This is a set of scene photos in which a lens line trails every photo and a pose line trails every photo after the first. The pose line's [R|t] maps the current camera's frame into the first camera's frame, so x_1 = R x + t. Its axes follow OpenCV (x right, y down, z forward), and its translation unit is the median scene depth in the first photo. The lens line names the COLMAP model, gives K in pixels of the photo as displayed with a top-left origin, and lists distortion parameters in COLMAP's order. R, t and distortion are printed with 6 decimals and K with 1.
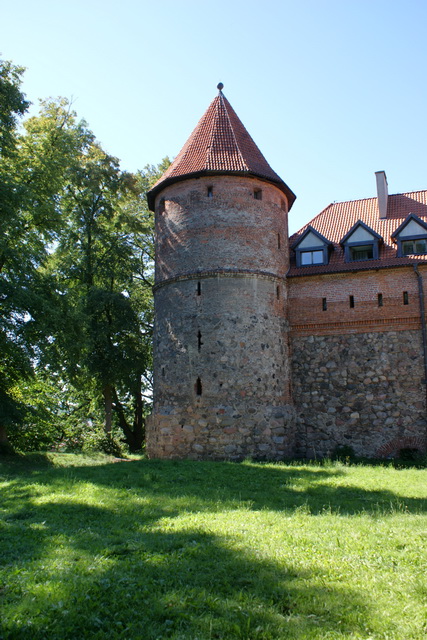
lens RADIAL K [[508.6, 0, 216.0], [0, 508.6, 319.4], [0, 0, 1]] dist [-0.108389, 0.037679]
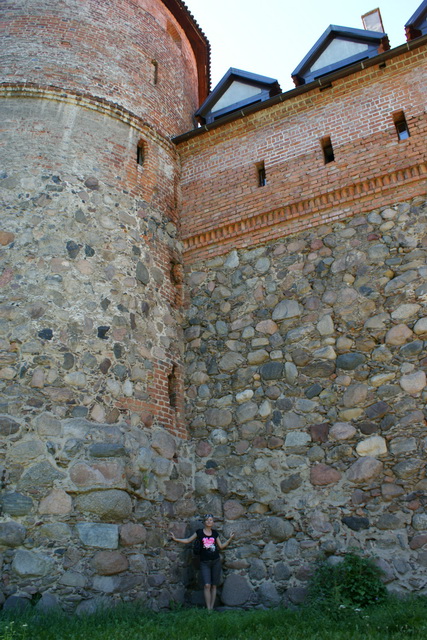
lens RADIAL K [[508.6, 0, 212.7], [0, 508.6, 326.6], [0, 0, 1]] dist [-0.108389, 0.037679]
pose [[0.997608, -0.051451, -0.046162, 0.195406], [0.037418, 0.963464, -0.265210, 0.193403], [0.058121, 0.262849, 0.963085, 0.675175]]
